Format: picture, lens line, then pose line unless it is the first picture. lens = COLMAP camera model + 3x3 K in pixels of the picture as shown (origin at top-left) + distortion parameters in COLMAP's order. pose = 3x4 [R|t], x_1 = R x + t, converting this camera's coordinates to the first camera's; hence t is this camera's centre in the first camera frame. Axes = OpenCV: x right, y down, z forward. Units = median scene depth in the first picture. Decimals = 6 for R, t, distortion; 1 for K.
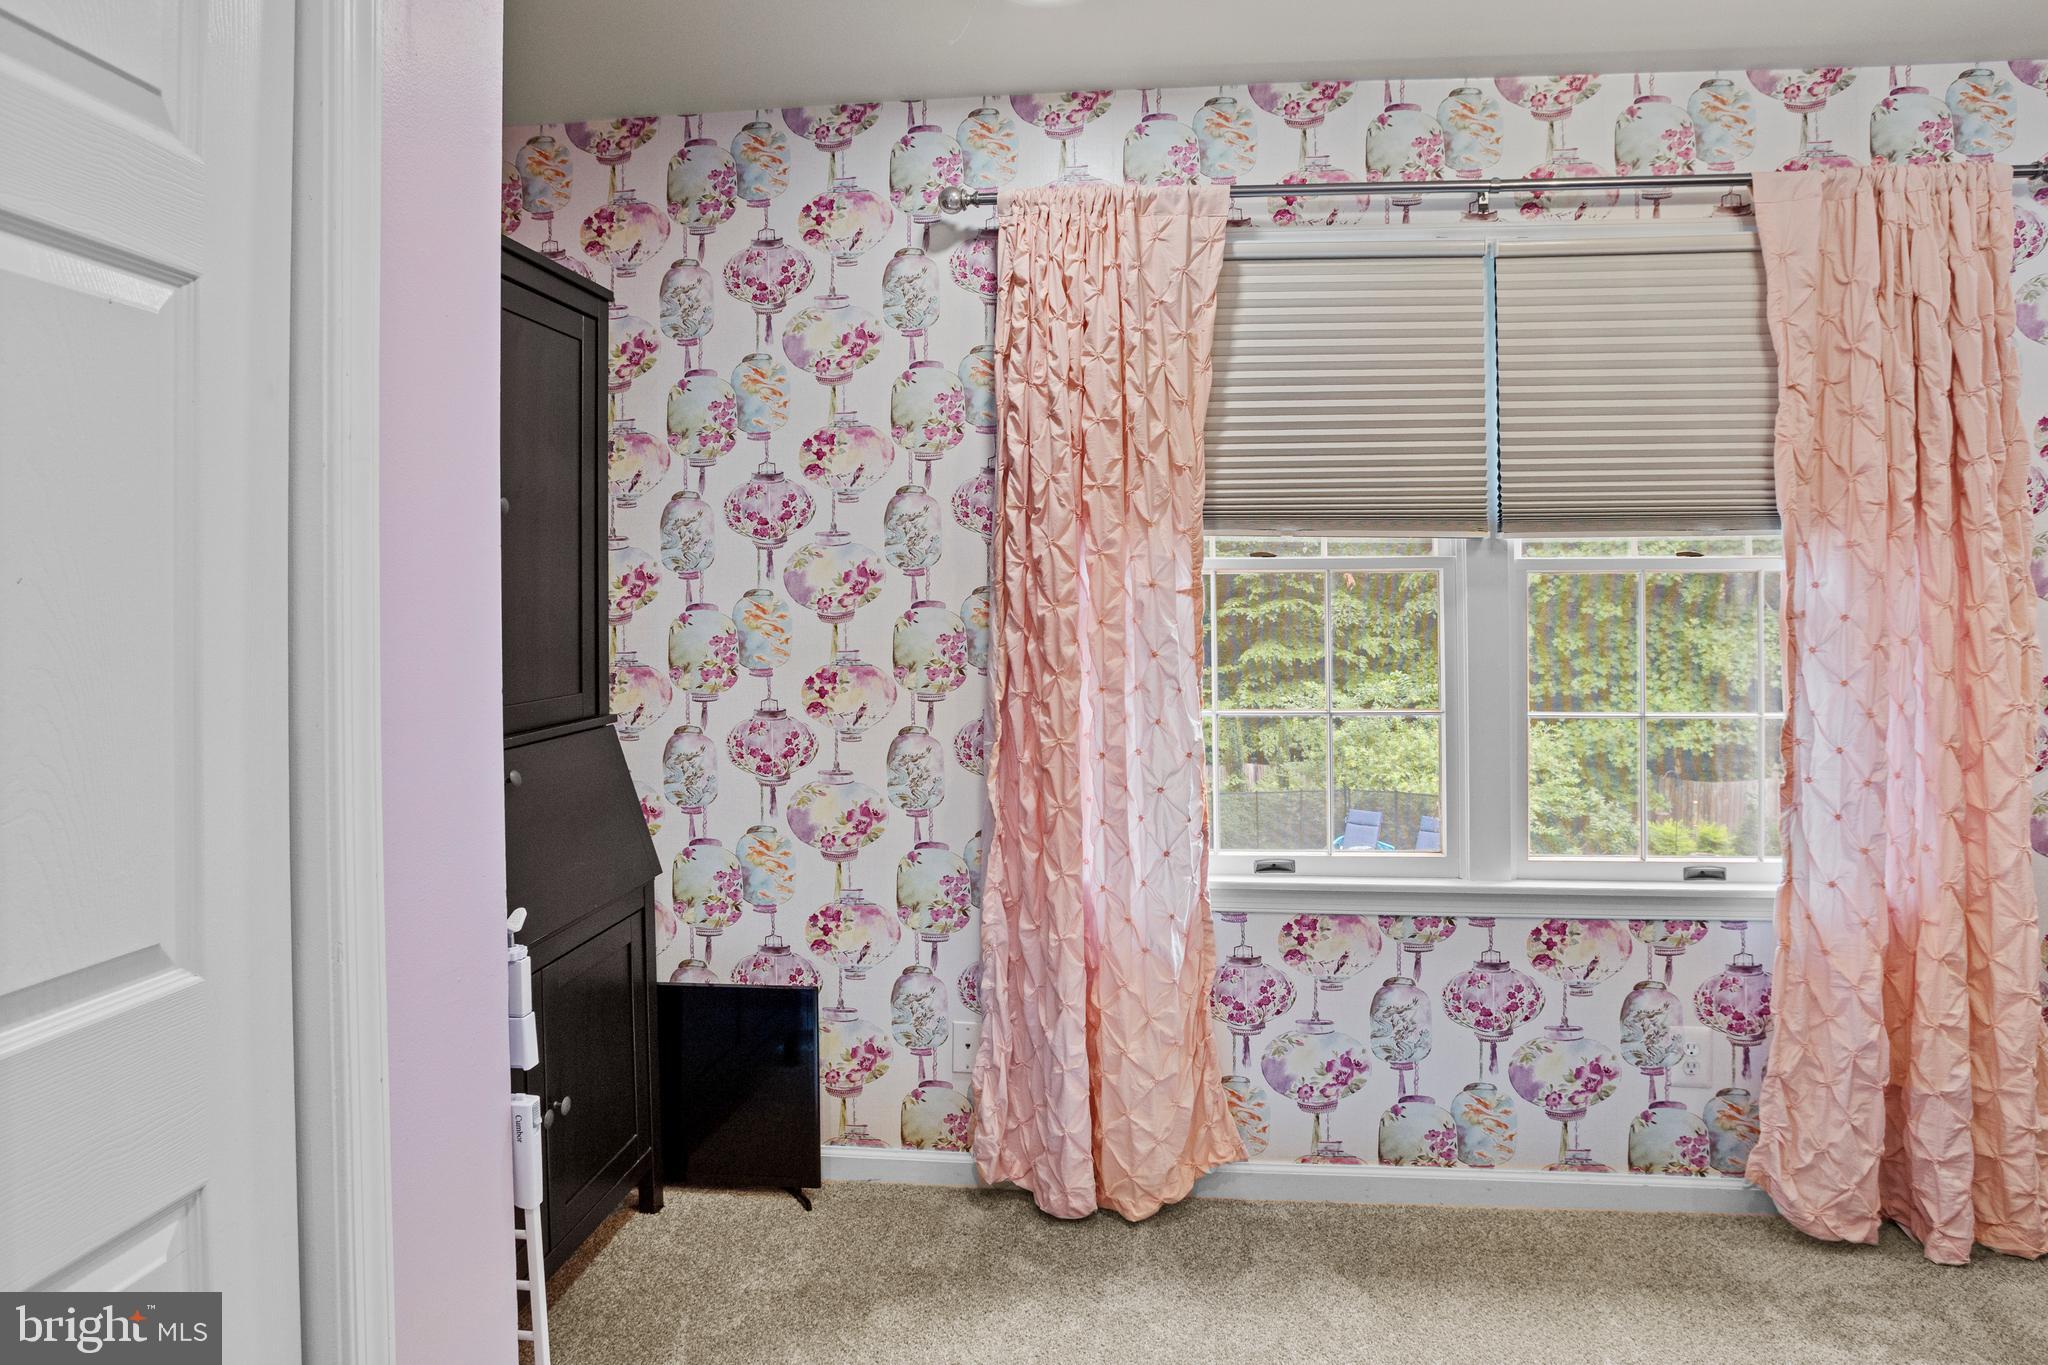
lens RADIAL K [[1182.6, 0, 1037.8], [0, 1182.6, 596.4], [0, 0, 1]] dist [-0.060362, 0.024254]
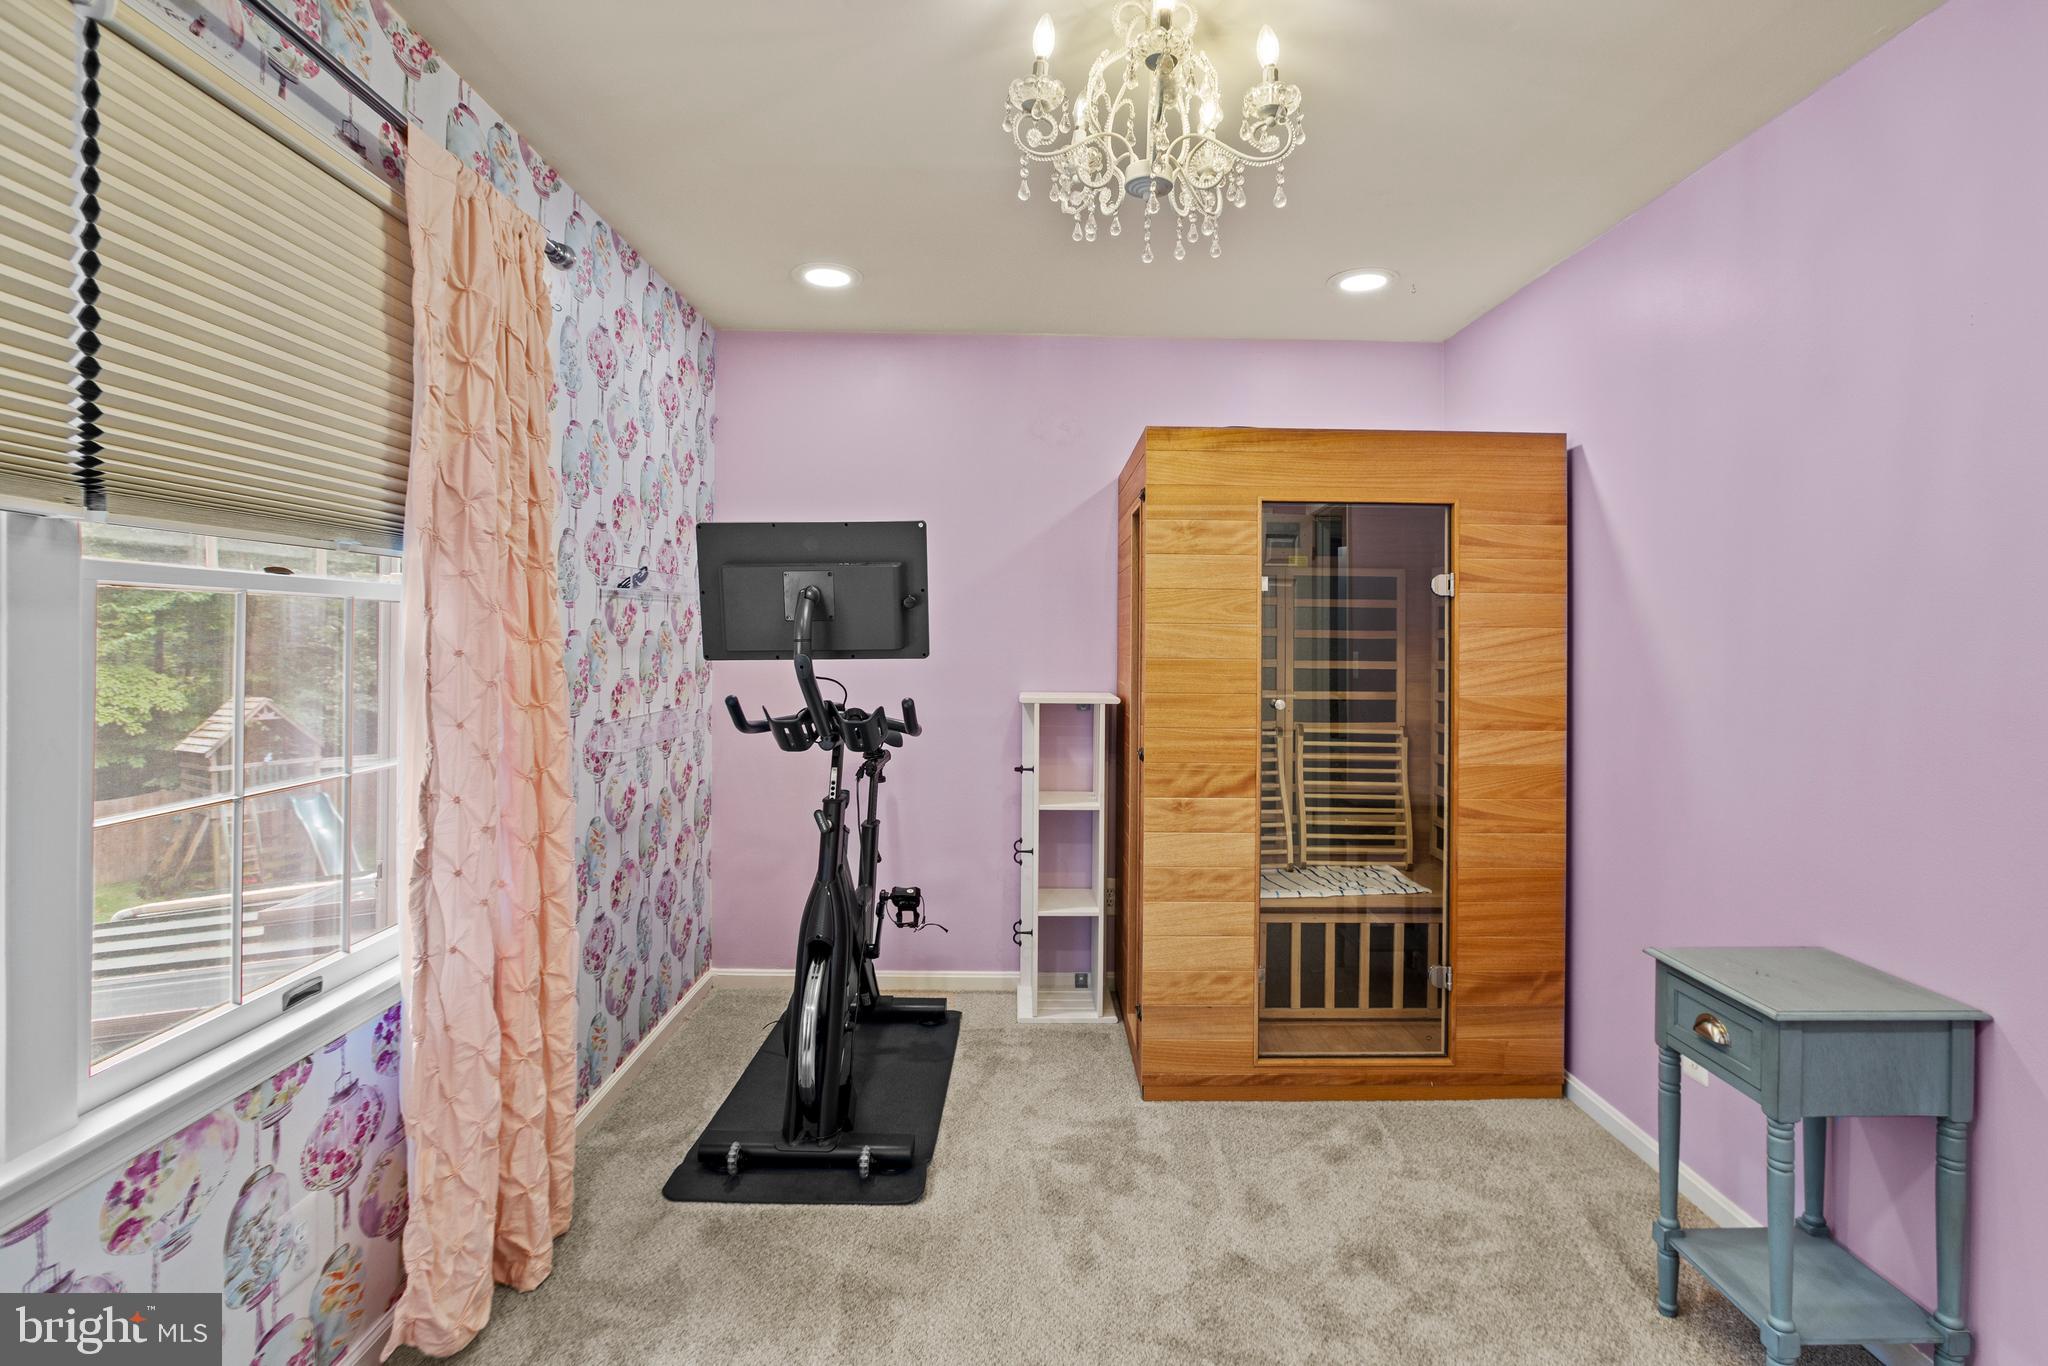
lens RADIAL K [[1035.6, 0, 1024.3], [0, 1035.6, 632.0], [0, 0, 1]] dist [-0.029413, 0.017225]
pose [[-0.141558, 0.005088, 0.989917, -0.157523], [-0.010972, 0.999917, -0.006708, 0.001582], [-0.989869, -0.011811, -0.141490, 0.626106]]
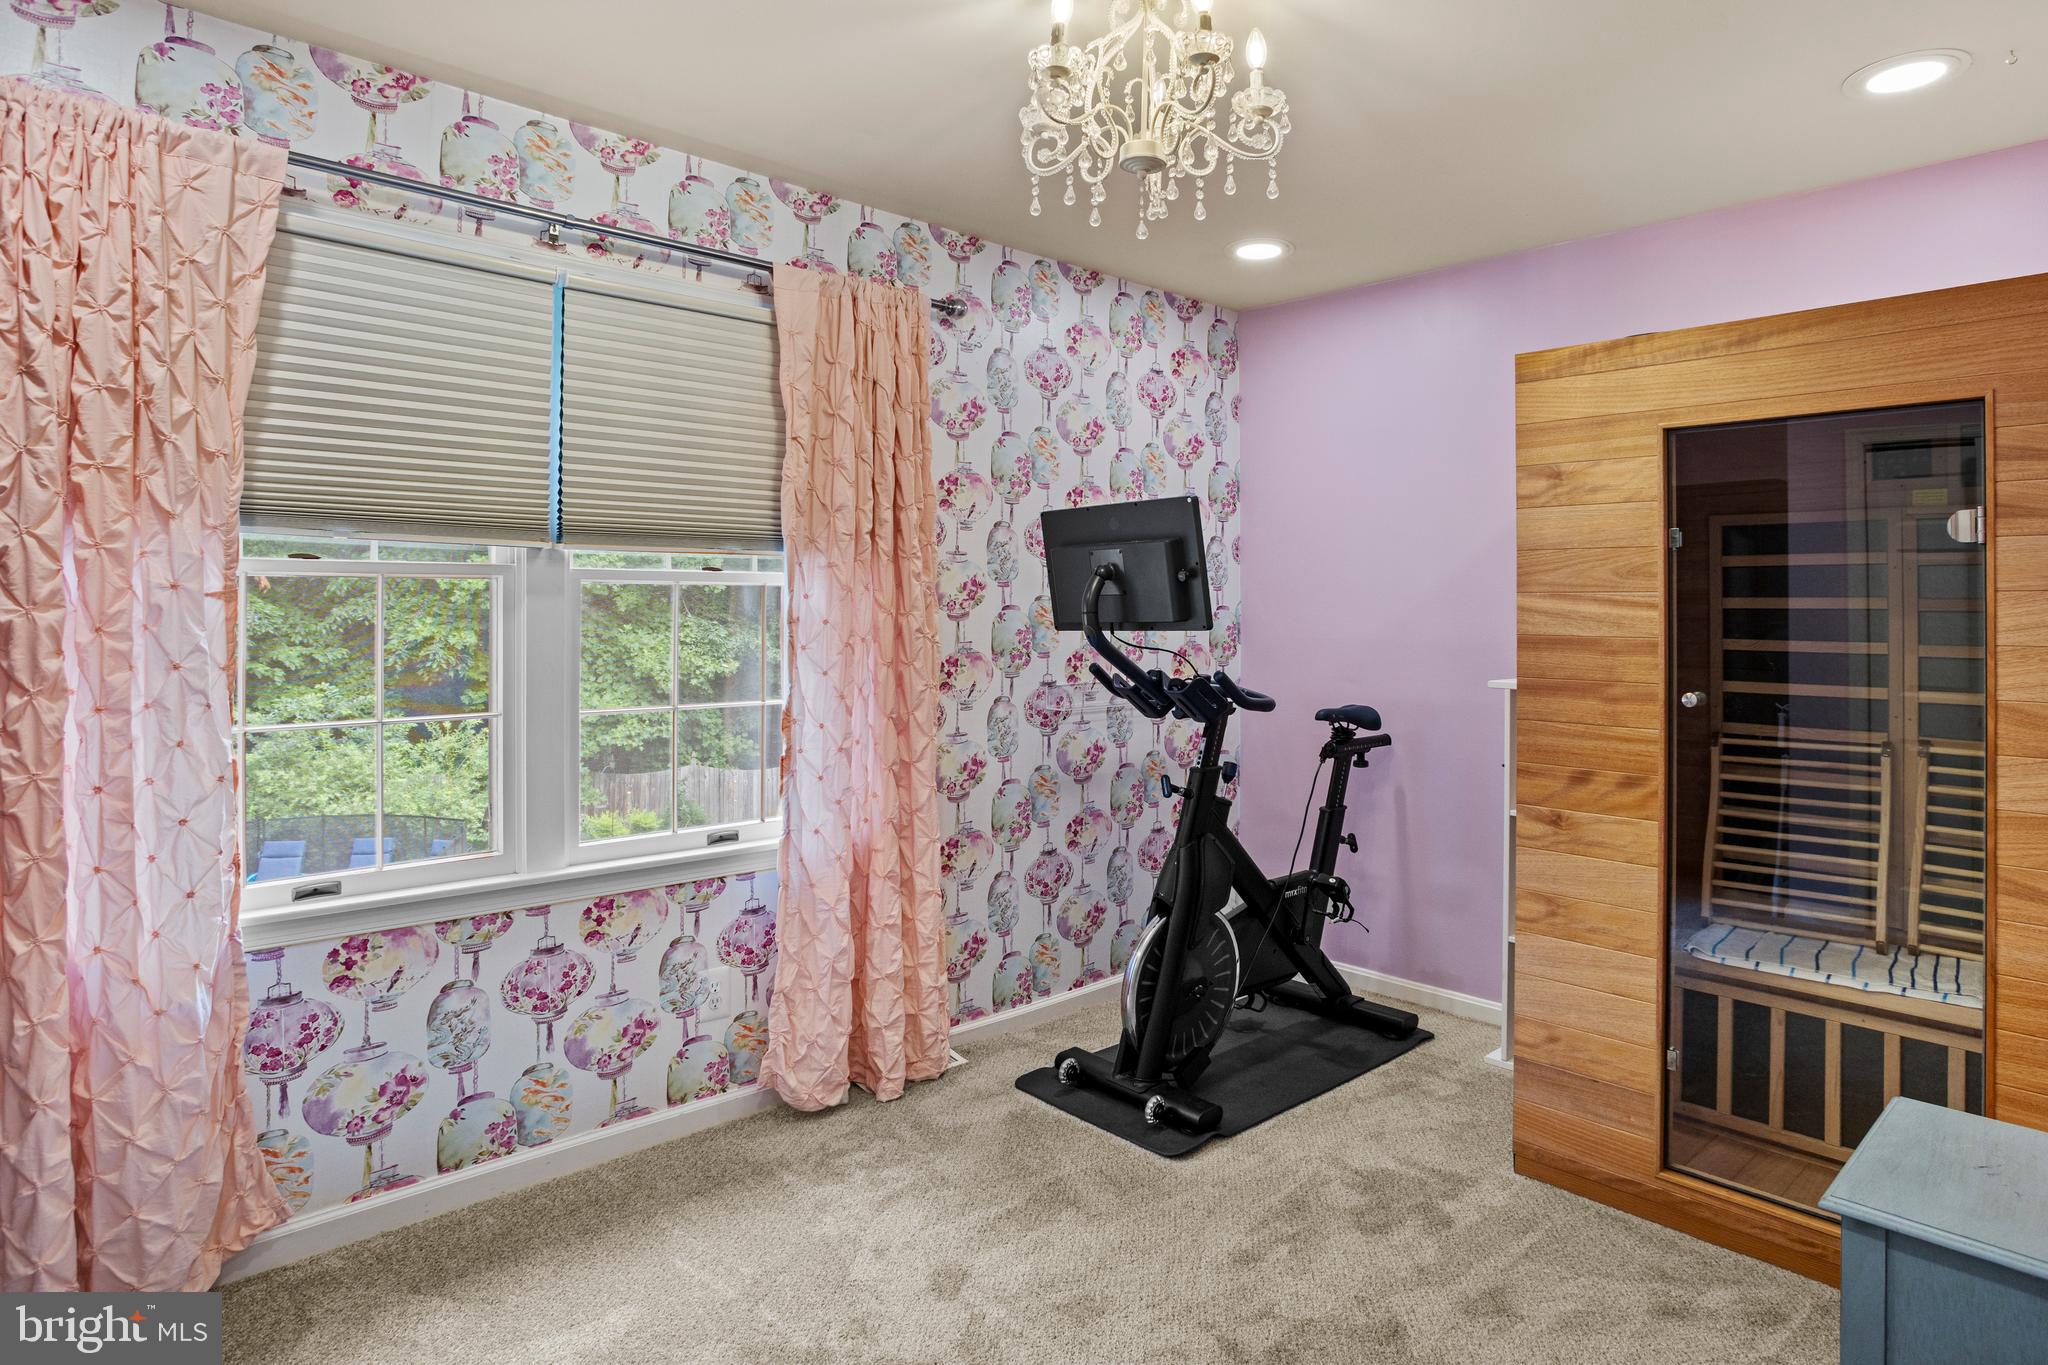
lens RADIAL K [[1182.6, 0, 1037.8], [0, 1182.6, 596.4], [0, 0, 1]] dist [-0.060362, 0.024254]
pose [[0.646791, 0.013574, 0.762547, -0.138130], [-0.009022, 0.999908, -0.010147, 0.000869], [-0.762614, -0.000317, 0.646854, -0.026784]]
